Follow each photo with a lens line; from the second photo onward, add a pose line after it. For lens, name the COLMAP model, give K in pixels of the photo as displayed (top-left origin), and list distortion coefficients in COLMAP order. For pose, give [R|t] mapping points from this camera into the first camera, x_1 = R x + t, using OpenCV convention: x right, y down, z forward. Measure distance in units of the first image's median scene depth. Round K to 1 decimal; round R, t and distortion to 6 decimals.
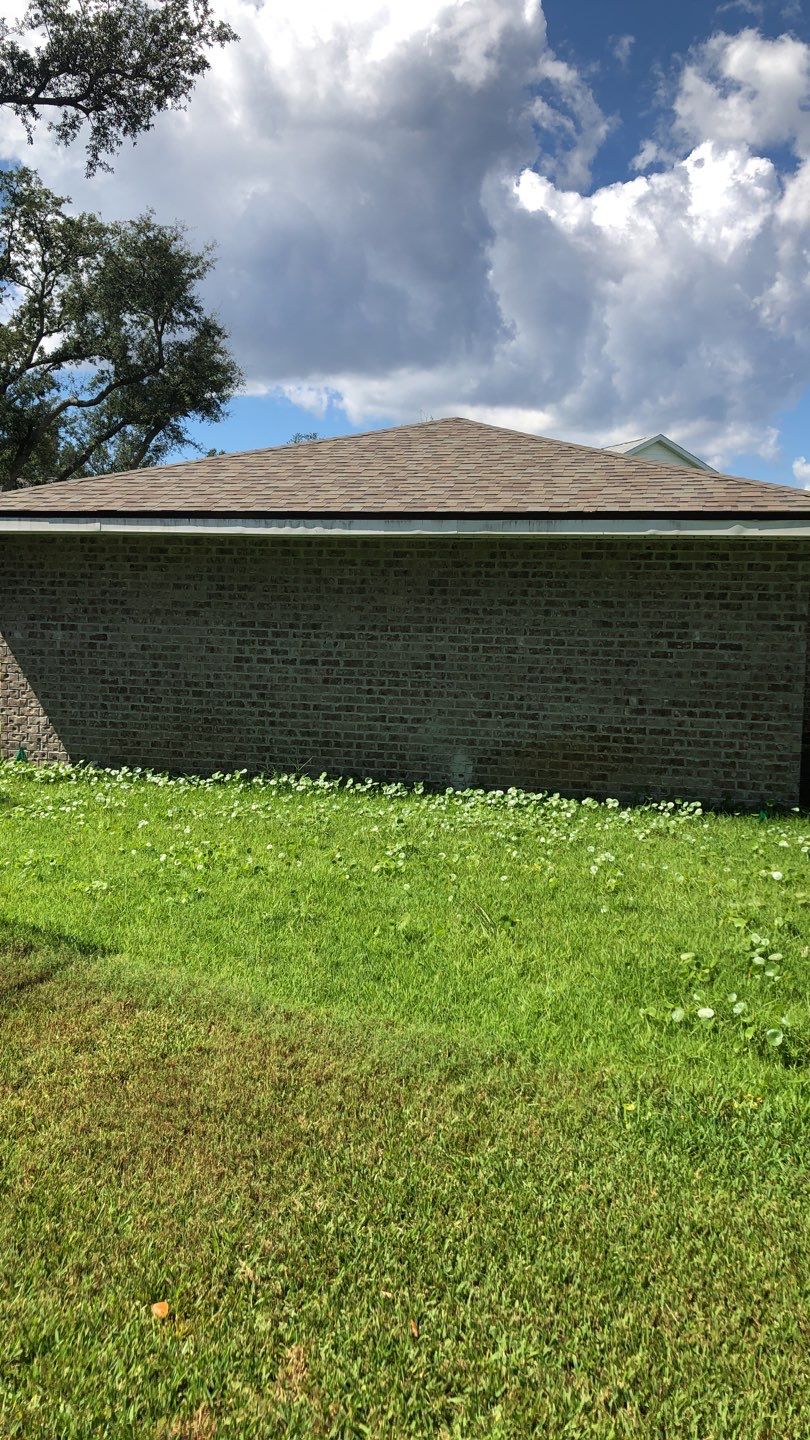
lens RADIAL K [[1210.5, 0, 399.2], [0, 1210.5, 699.1], [0, 0, 1]] dist [0.060939, -0.046720]
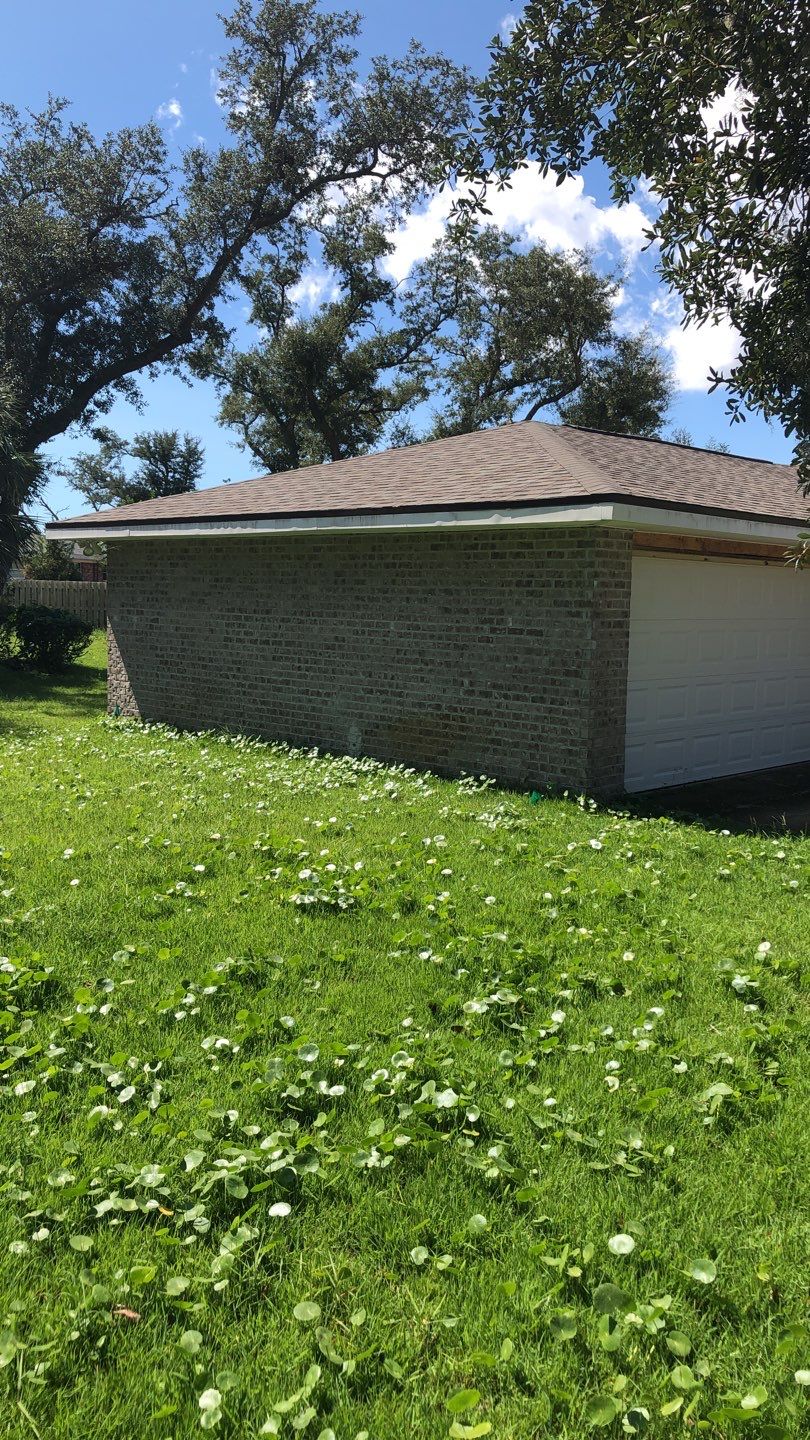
lens RADIAL K [[1210.5, 0, 399.2], [0, 1210.5, 699.1], [0, 0, 1]] dist [0.060939, -0.046720]
pose [[0.855734, 0.044148, -0.515529, 0.684239], [-0.049161, 0.998783, 0.003929, 0.014623], [0.515075, 0.021981, 0.856863, 0.057631]]
